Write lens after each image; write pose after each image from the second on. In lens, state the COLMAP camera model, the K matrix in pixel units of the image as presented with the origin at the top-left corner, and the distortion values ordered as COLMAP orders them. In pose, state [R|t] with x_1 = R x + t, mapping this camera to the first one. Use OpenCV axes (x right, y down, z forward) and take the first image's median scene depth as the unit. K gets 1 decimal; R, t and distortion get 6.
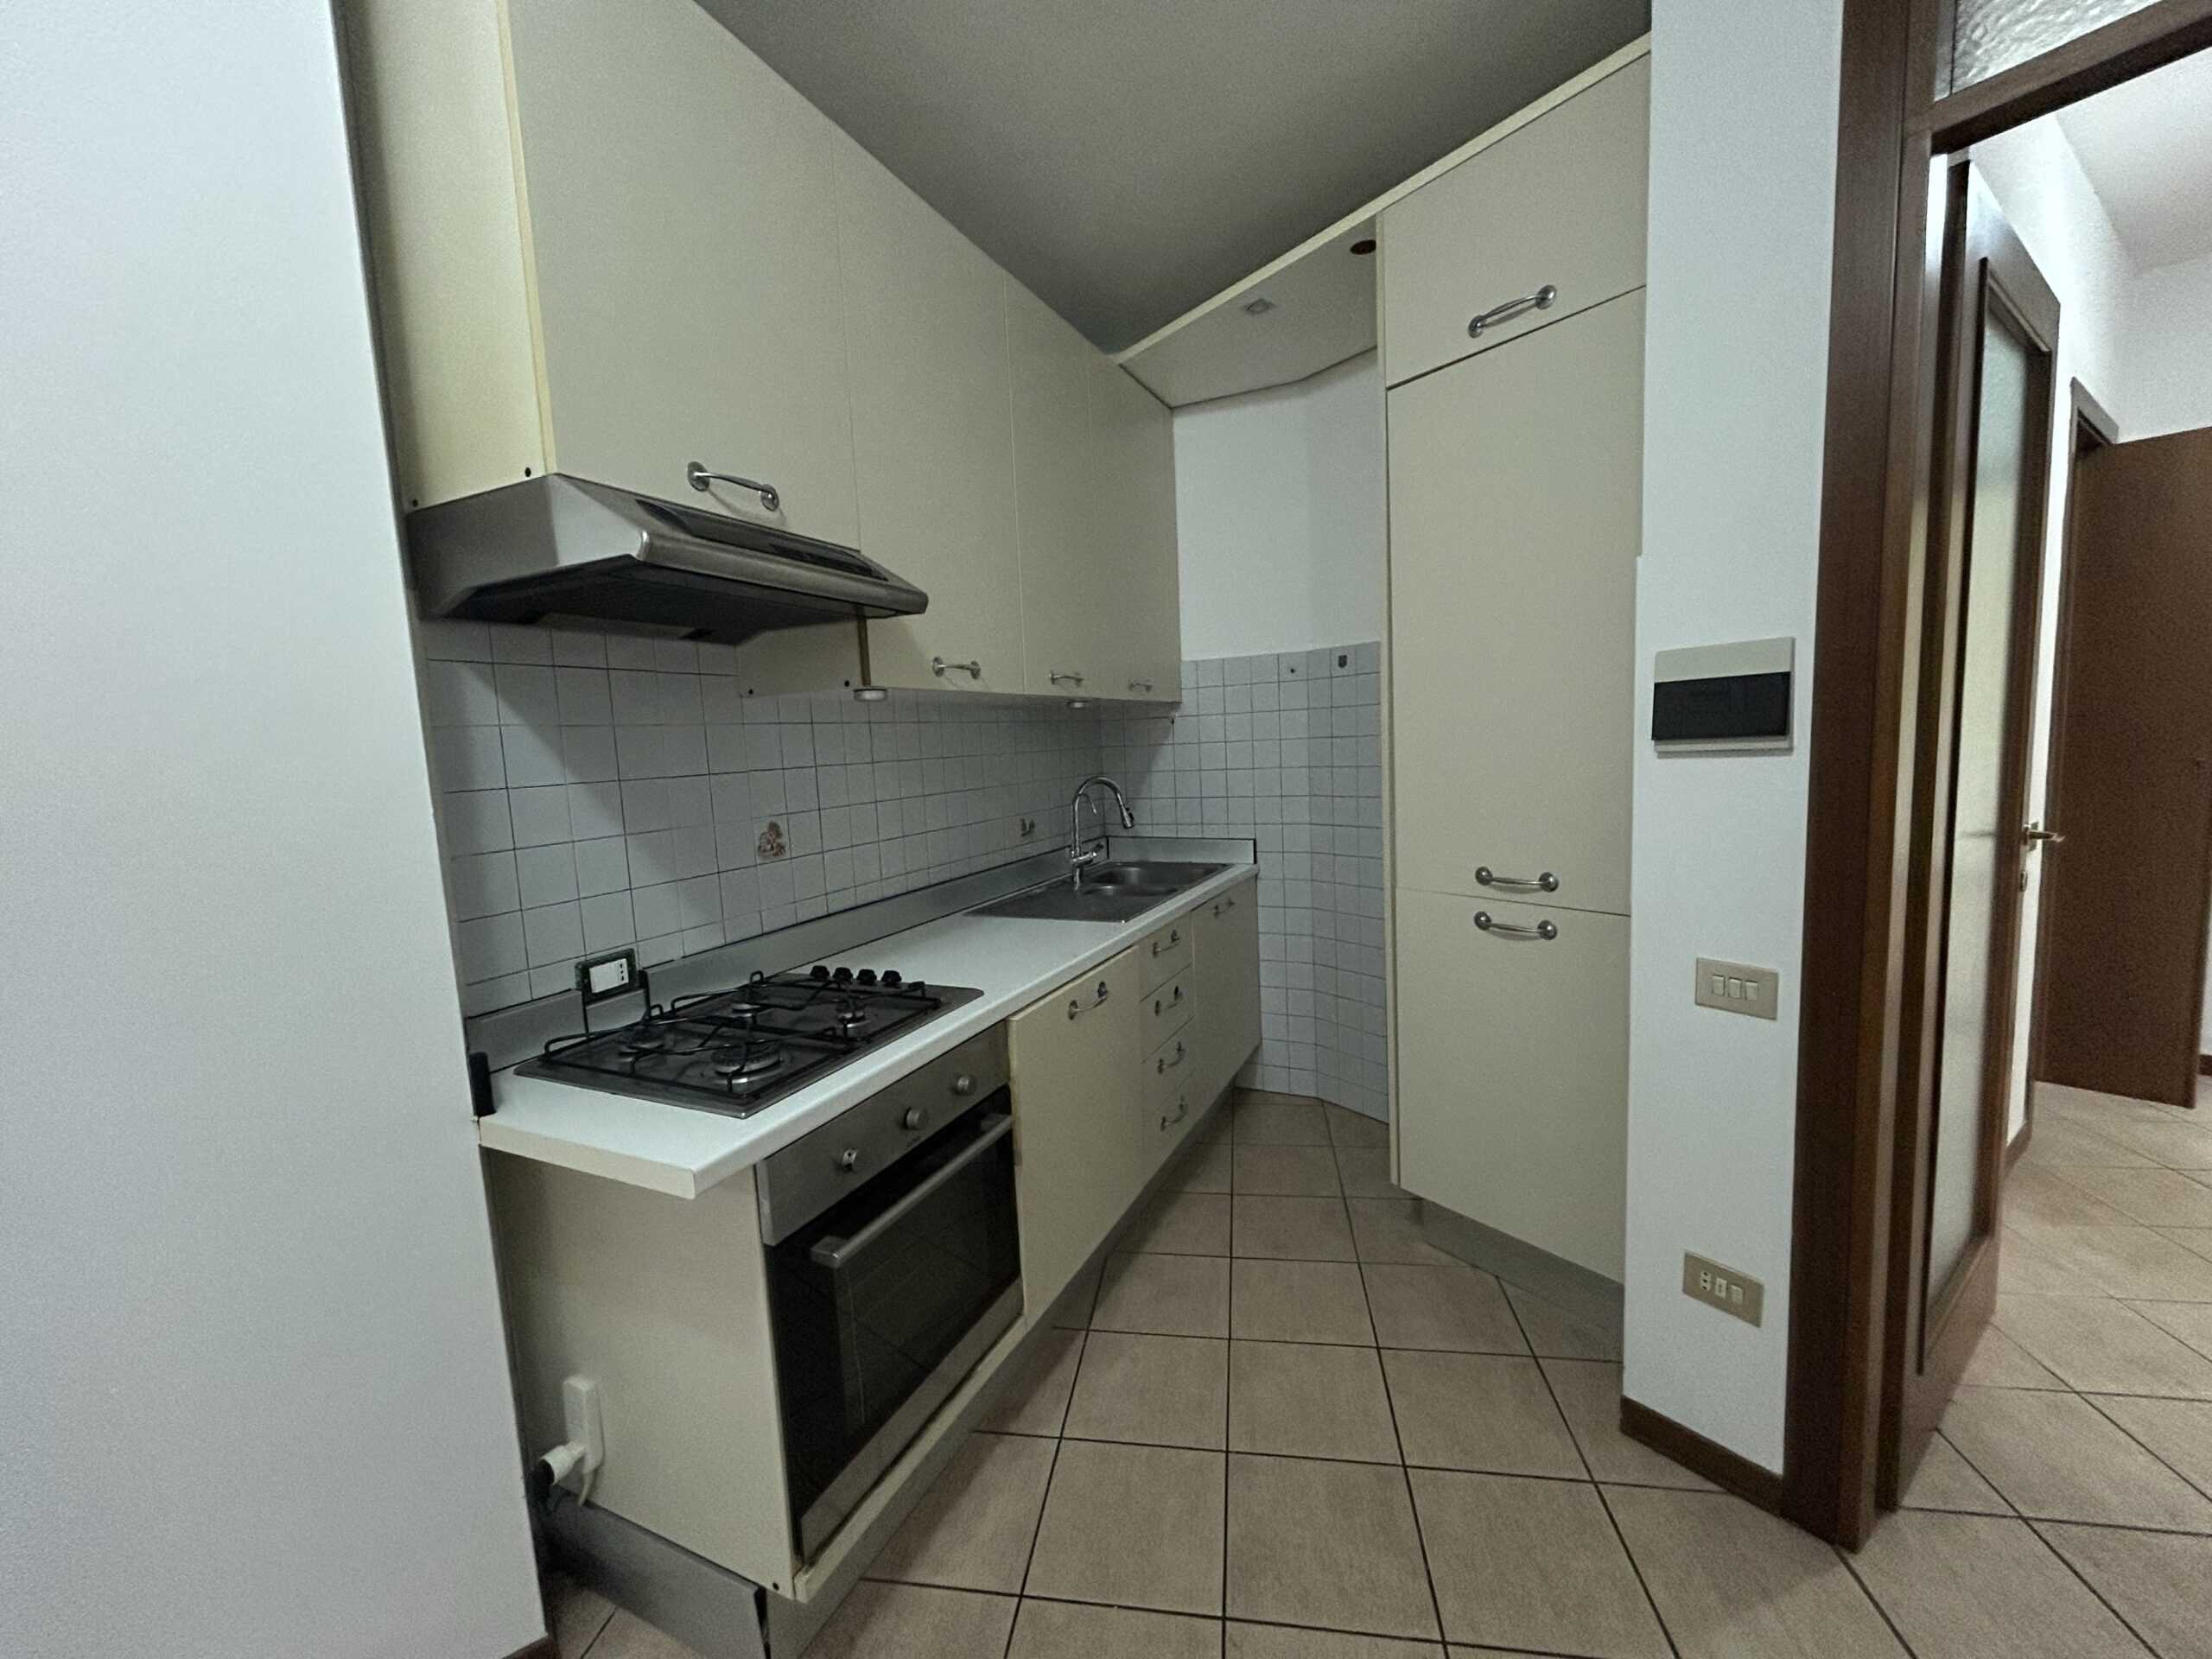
lens RADIAL K [[892.9, 0, 1095.0], [0, 892.9, 833.4], [0, 0, 1]] dist [0.000377, 0.000188]
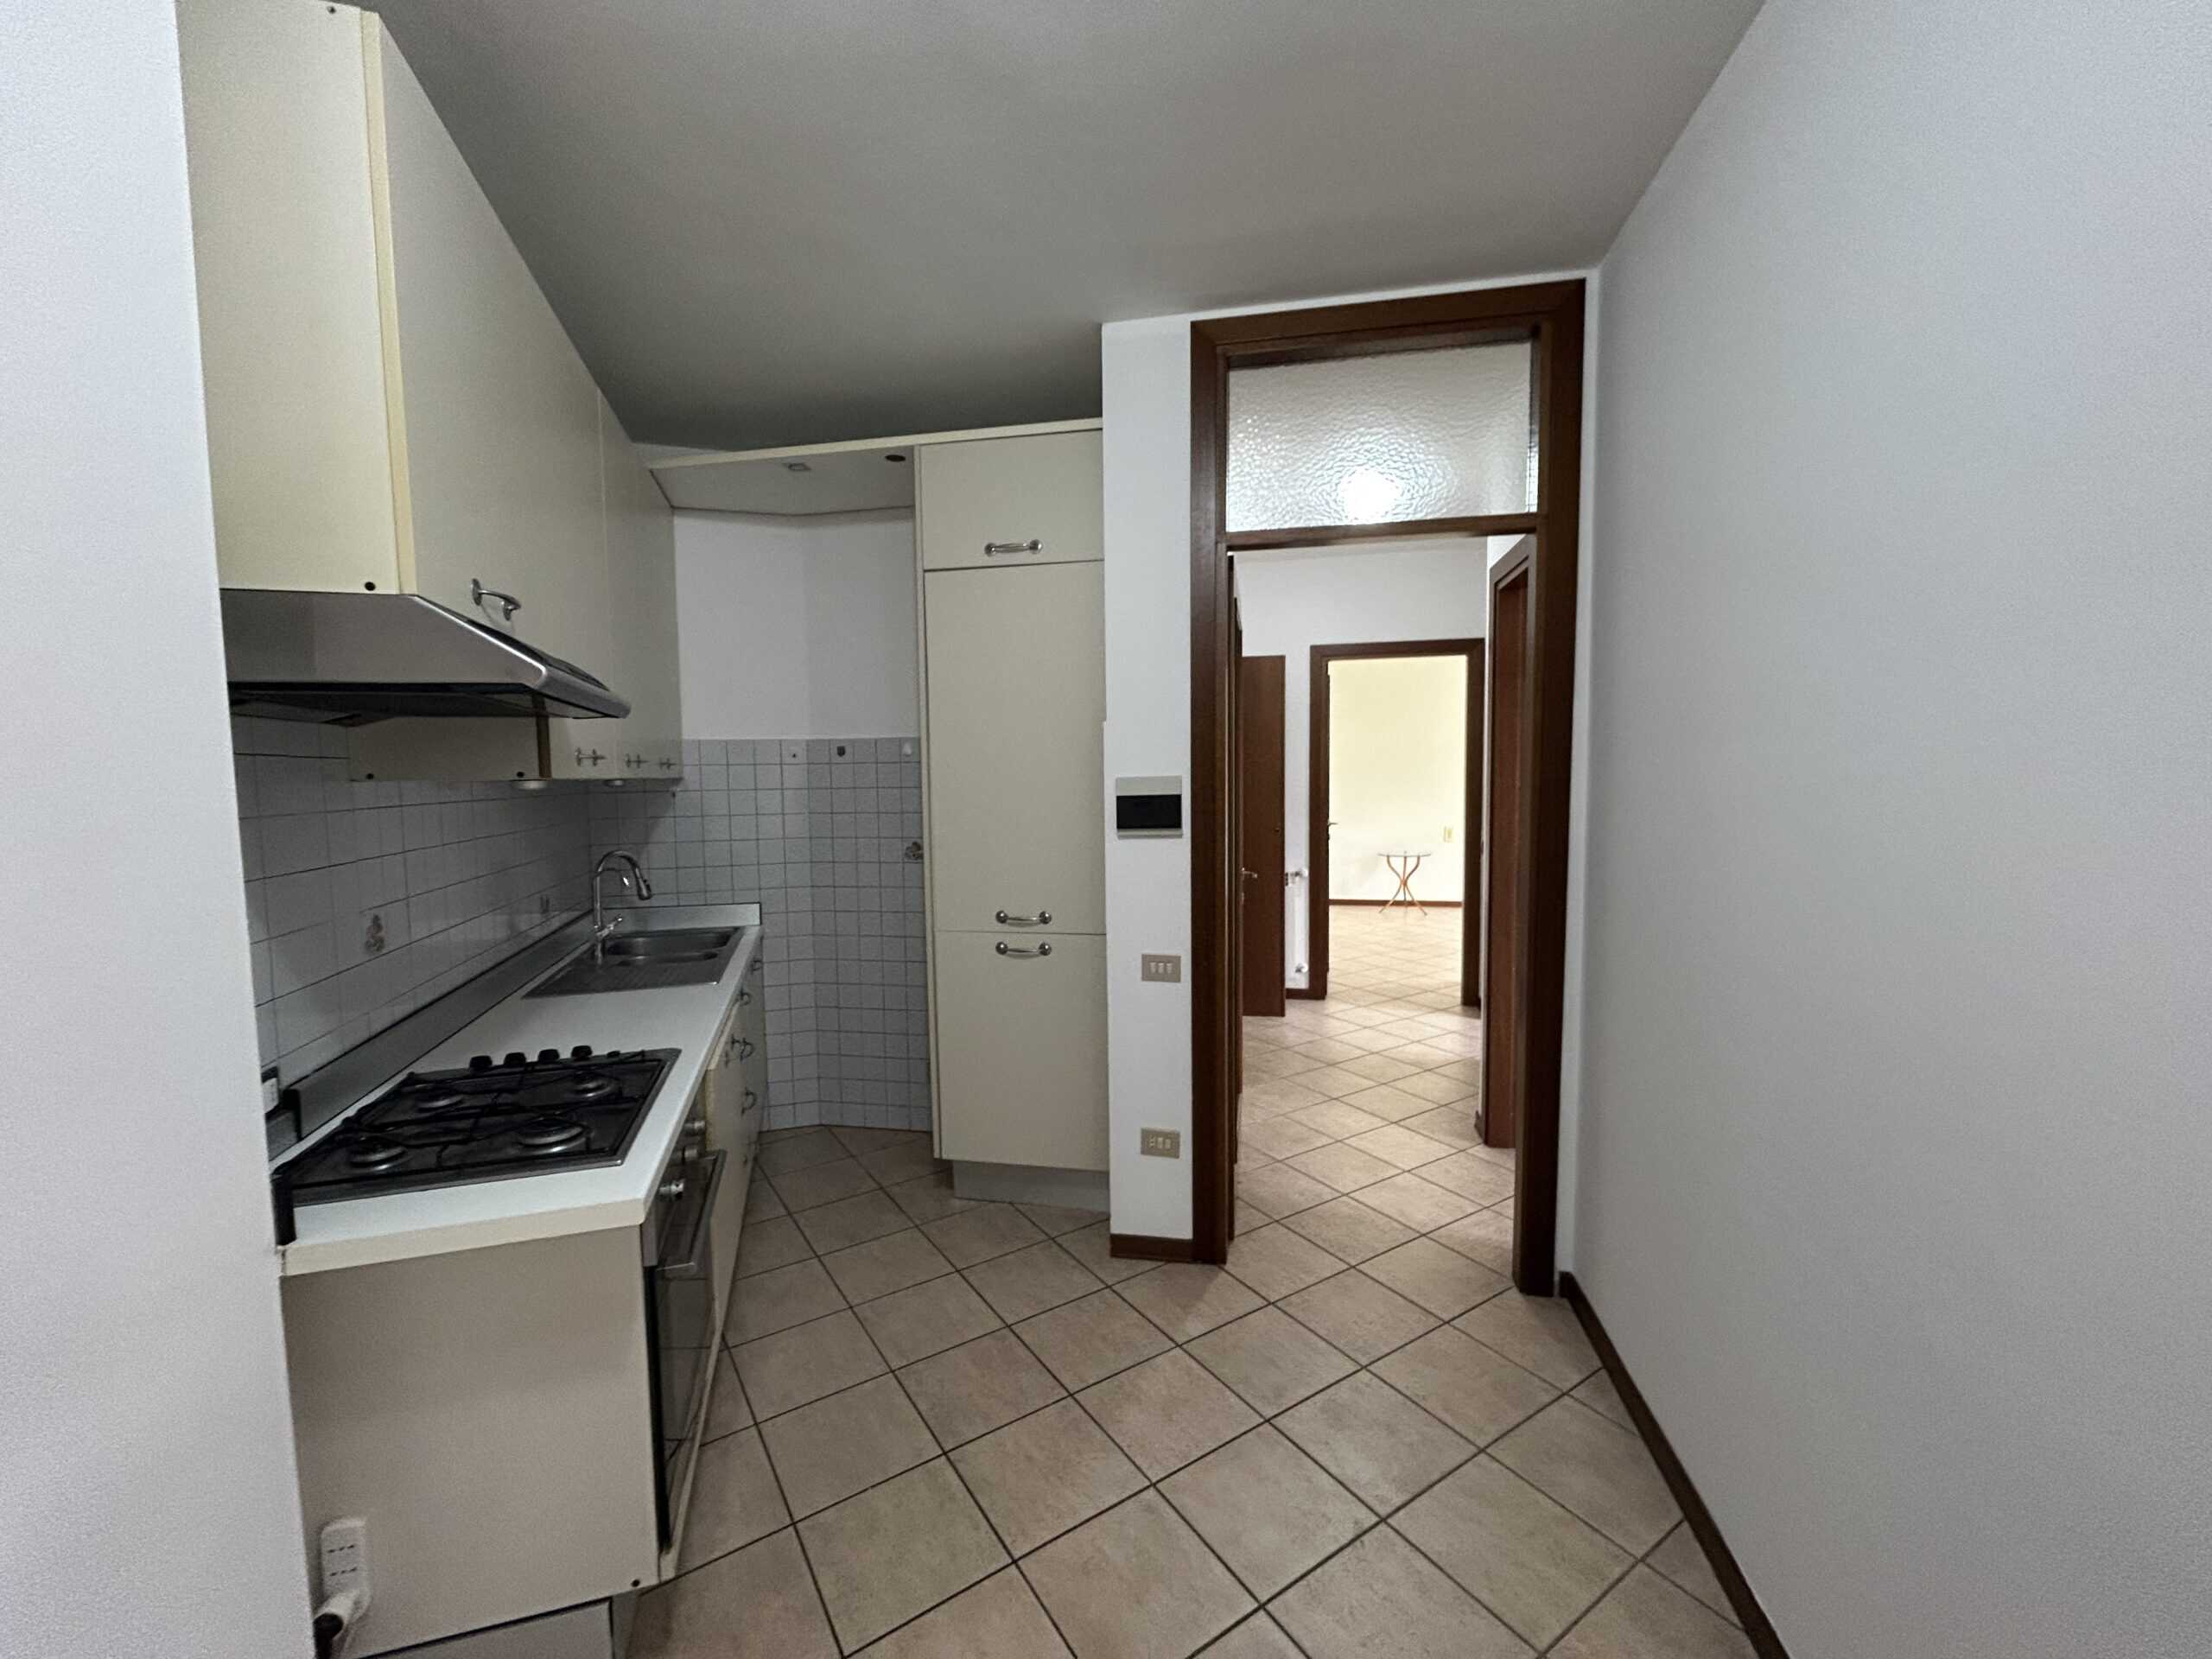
lens RADIAL K [[892.9, 0, 1095.0], [0, 892.9, 833.4], [0, 0, 1]] dist [0.000377, 0.000188]
pose [[0.741095, -0.010015, 0.671325, -0.485981], [0.050509, 0.997887, -0.040871, -0.024180], [-0.669498, 0.064197, 0.740035, -0.210449]]
